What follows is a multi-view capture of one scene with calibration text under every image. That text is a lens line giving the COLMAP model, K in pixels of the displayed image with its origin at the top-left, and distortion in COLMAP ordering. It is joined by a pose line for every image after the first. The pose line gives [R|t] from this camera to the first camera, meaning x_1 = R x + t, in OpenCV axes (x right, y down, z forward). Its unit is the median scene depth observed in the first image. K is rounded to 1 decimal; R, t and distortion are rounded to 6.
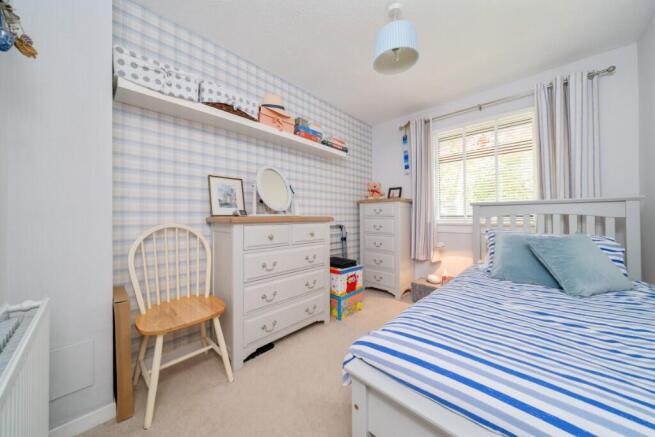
lens RADIAL K [[227.1, 0, 326.3], [0, 227.1, 215.9], [0, 0, 1]] dist [-0.008181, 0.000042]
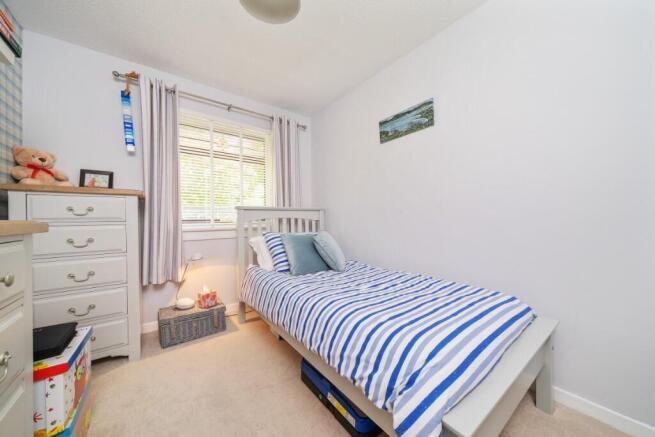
lens RADIAL K [[227.1, 0, 327.8], [0, 227.1, 219.5], [0, 0, 1]] dist [-0.008181, 0.000042]
pose [[0.152385, 0.003203, 0.988316, -0.284933], [0.006234, 0.999972, -0.004202, 0.006811], [-0.988302, 0.006802, 0.152360, 0.579378]]
